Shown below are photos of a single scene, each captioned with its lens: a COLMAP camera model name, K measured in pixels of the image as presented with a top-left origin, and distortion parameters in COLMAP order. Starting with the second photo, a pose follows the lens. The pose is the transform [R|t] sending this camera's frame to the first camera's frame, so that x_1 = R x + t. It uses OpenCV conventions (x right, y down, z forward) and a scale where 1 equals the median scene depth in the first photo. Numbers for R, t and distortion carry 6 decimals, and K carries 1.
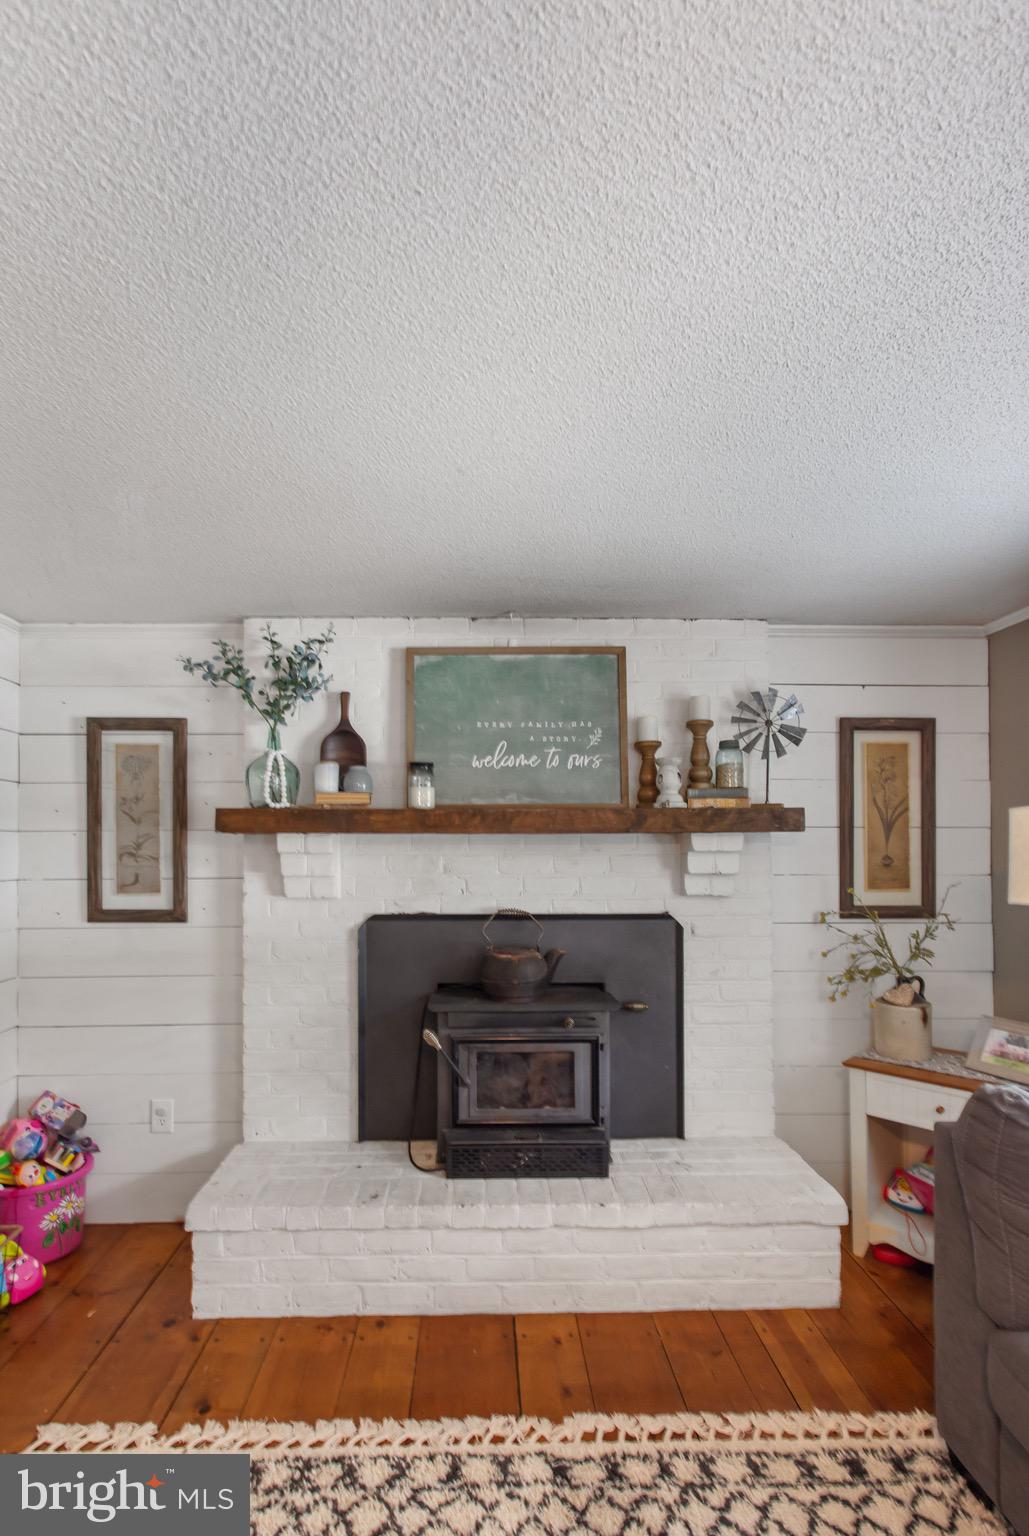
lens RADIAL K [[776.8, 0, 491.4], [0, 776.8, 831.8], [0, 0, 1]] dist [0.000800, 0.000967]
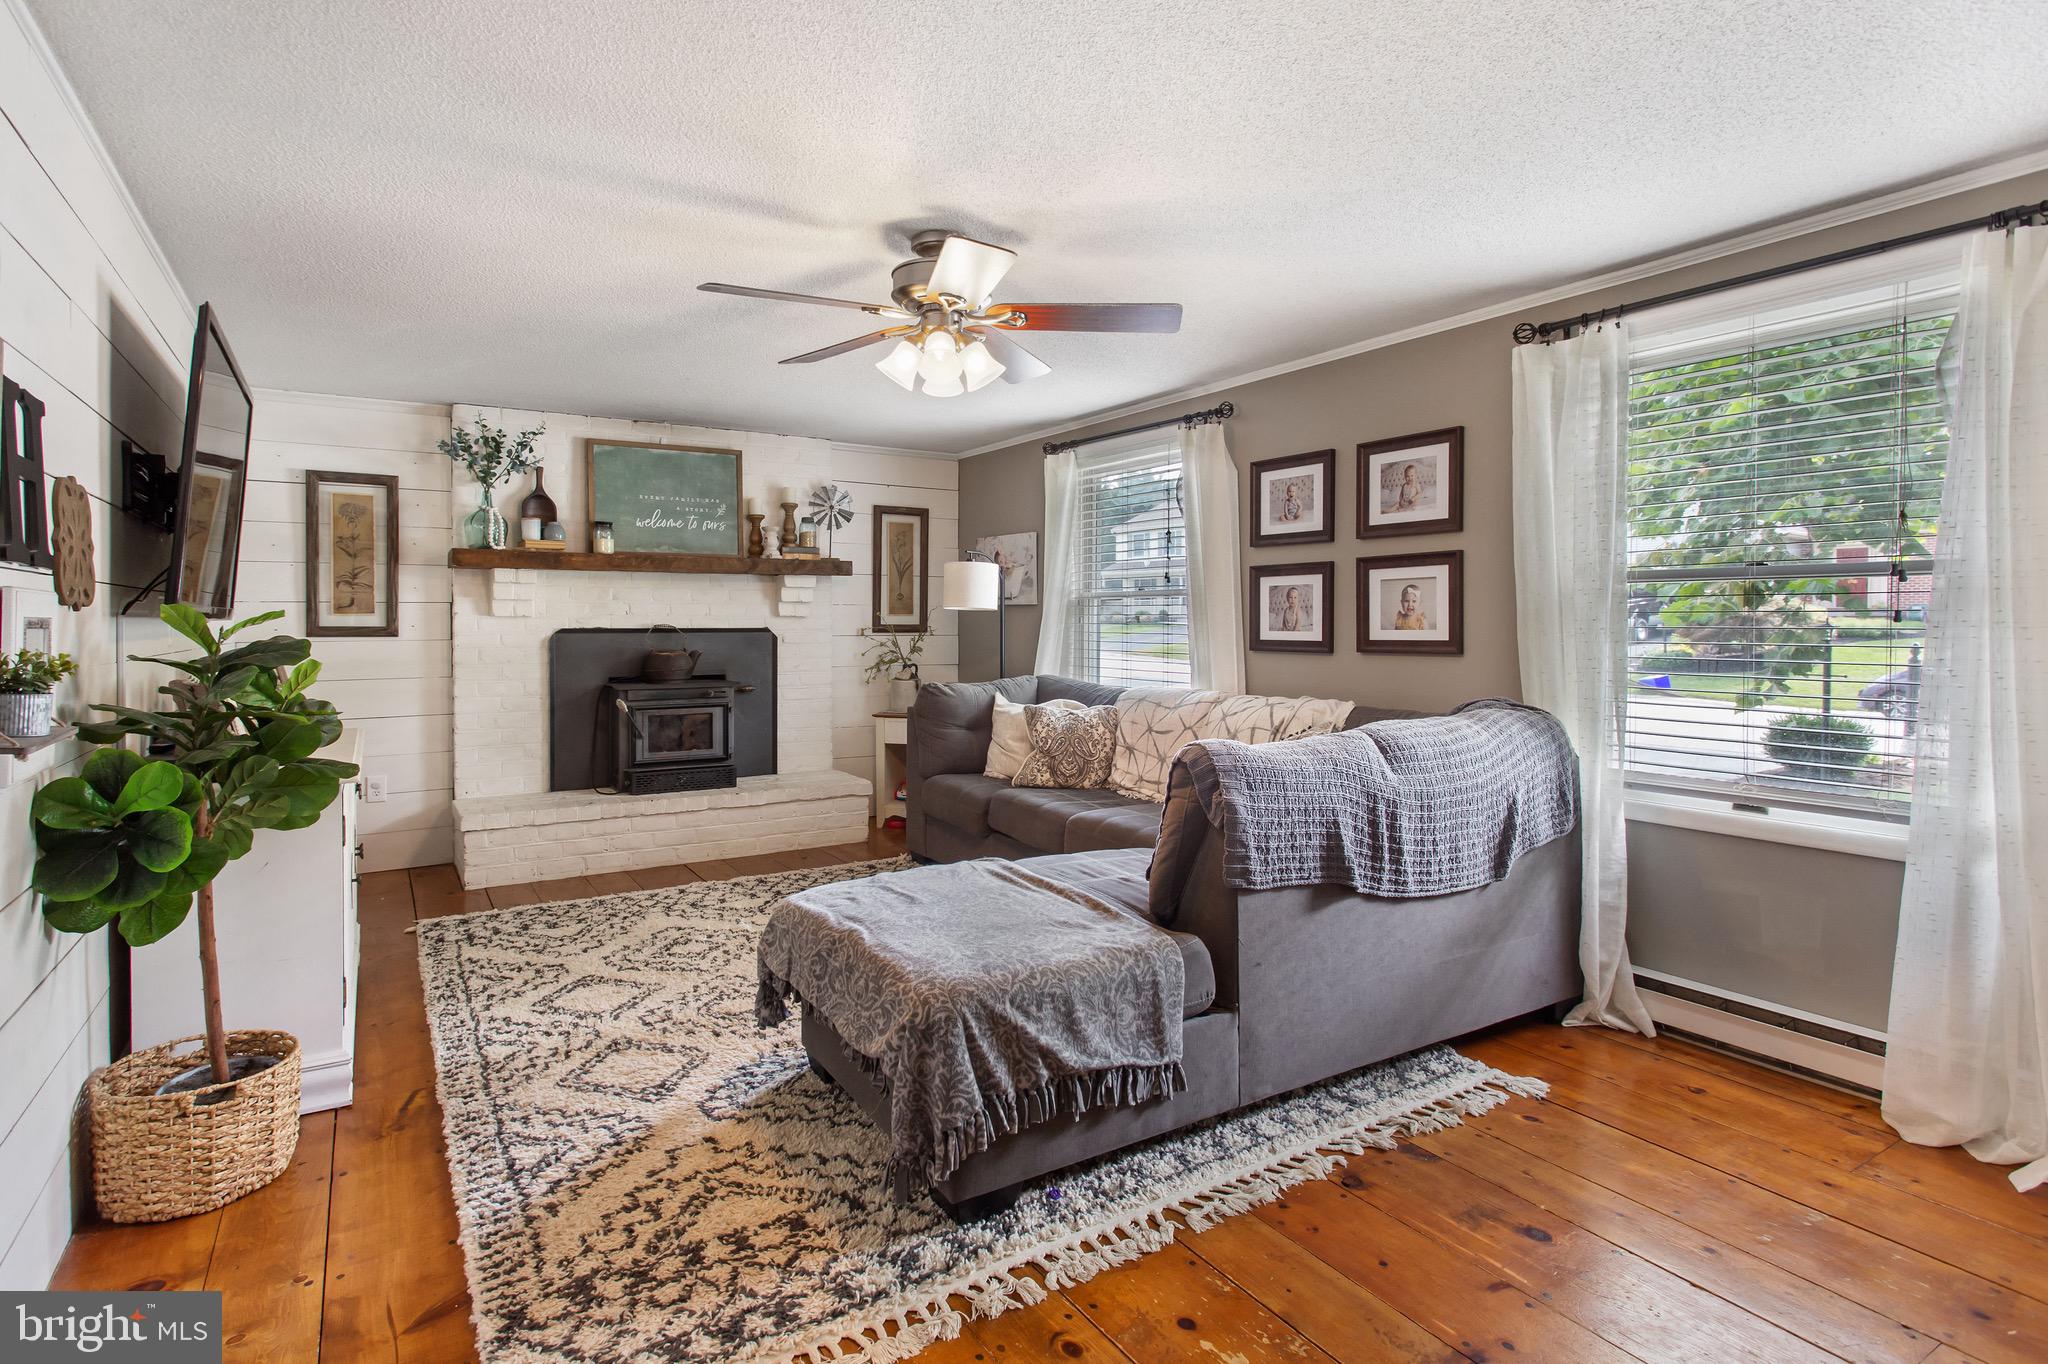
lens RADIAL K [[1035.7, 0, 1011.9], [0, 1035.7, 622.7], [0, 0, 1]] dist [0.000800, 0.000967]
pose [[0.858070, 0.000393, 0.513533, -0.411118], [-0.012213, 0.999733, 0.019641, 0.049278], [-0.513388, -0.023125, 0.857845, -1.004107]]
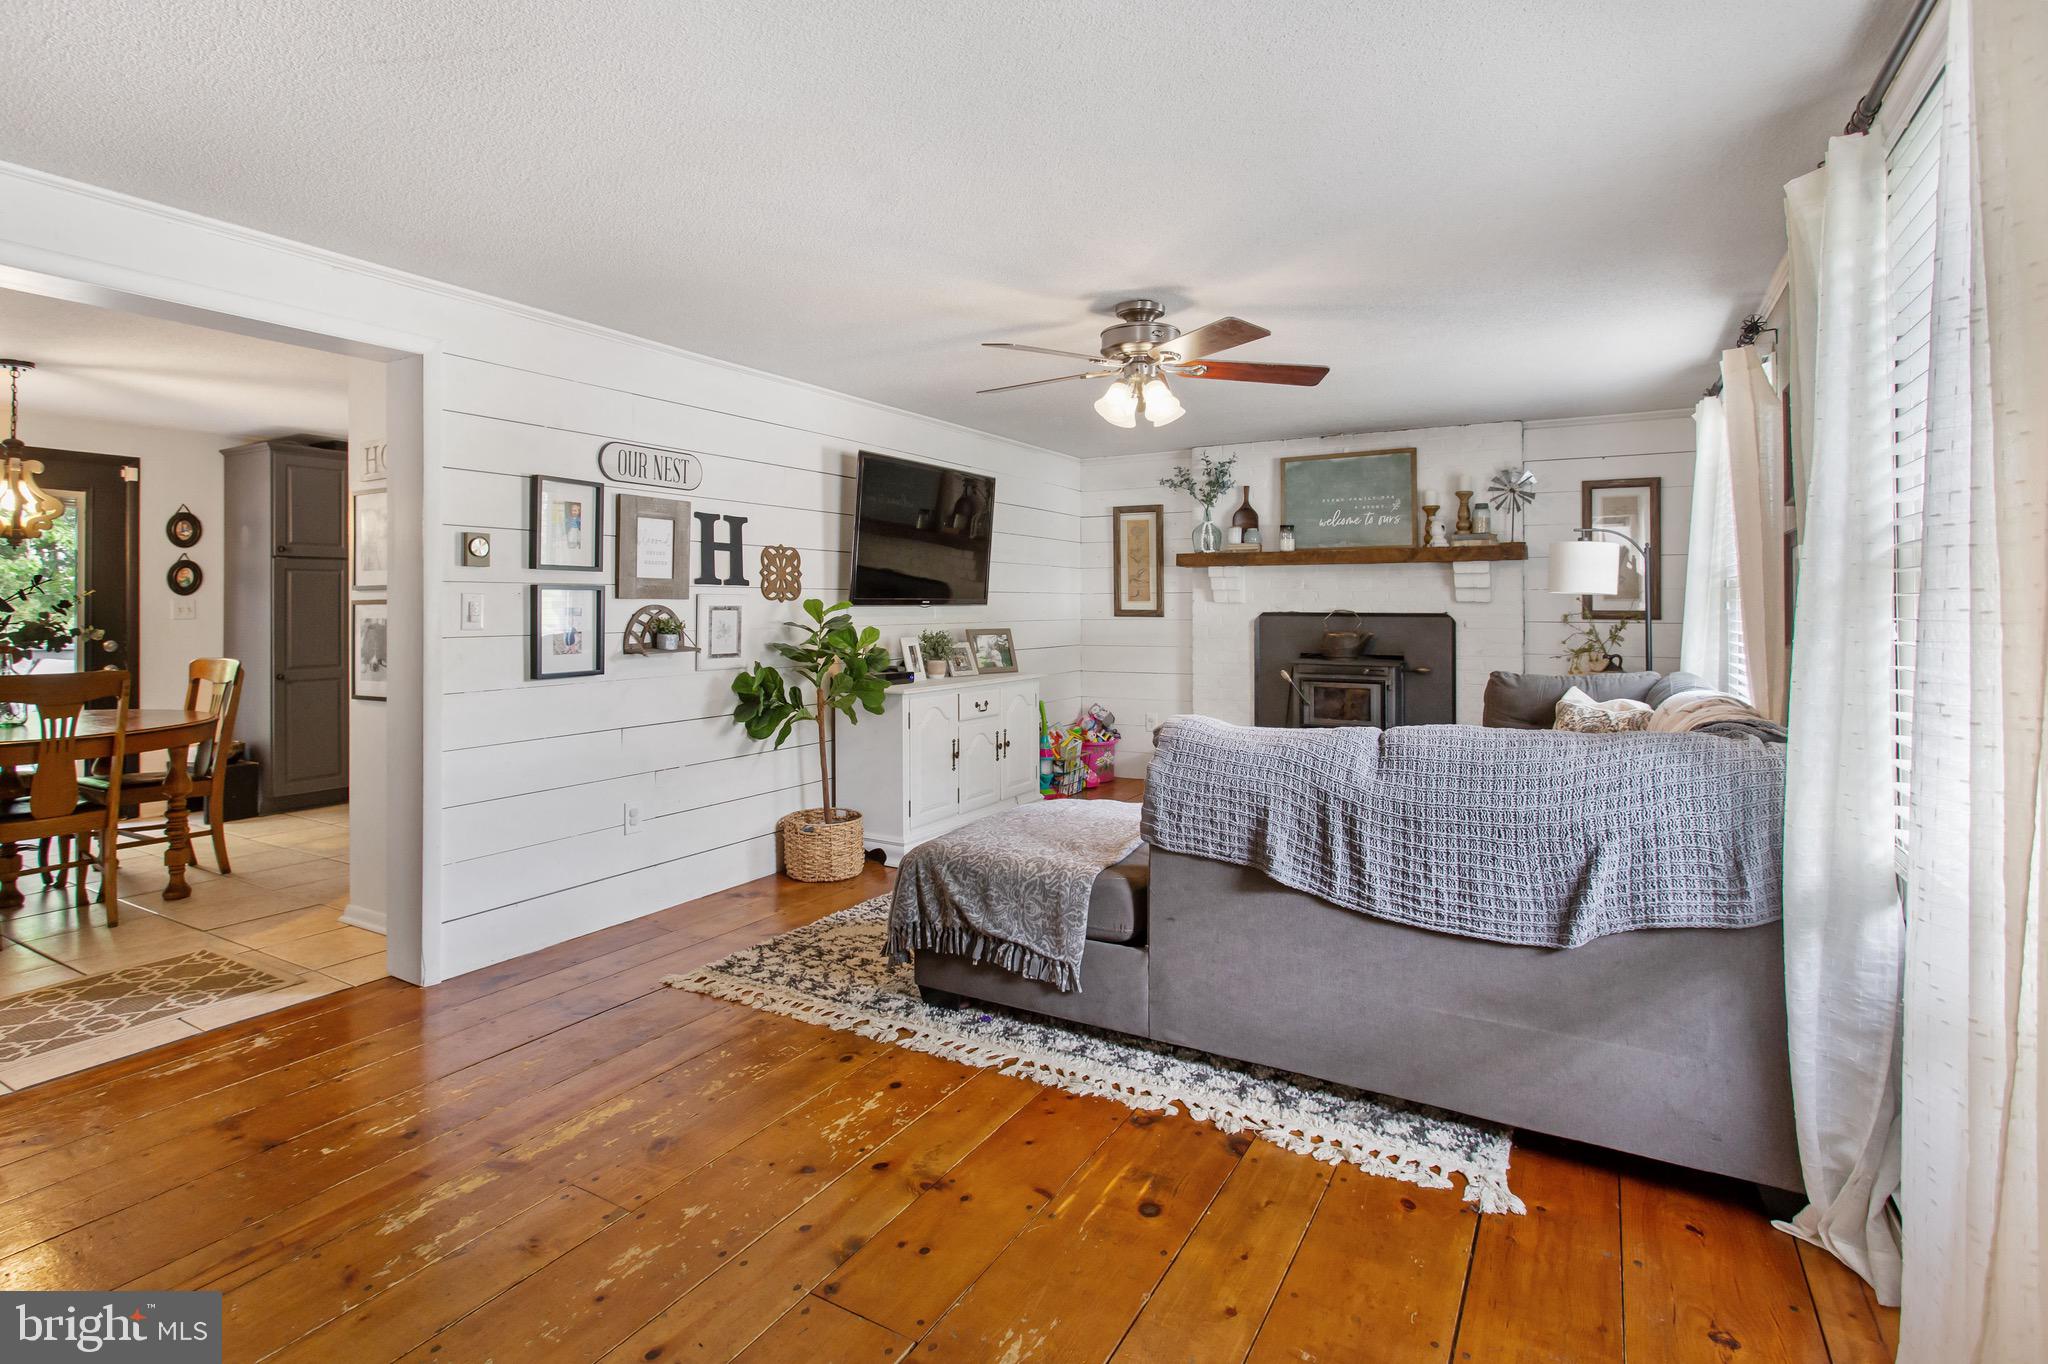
lens RADIAL K [[1012.5, 0, 1015.7], [0, 1012.5, 600.0], [0, 0, 1]] dist [-0.003375, -0.000182]
pose [[0.855445, -0.000164, -0.517894, 0.551199], [0.008433, 0.999872, 0.013613, 0.042448], [0.517825, -0.016012, 0.855337, -1.234143]]
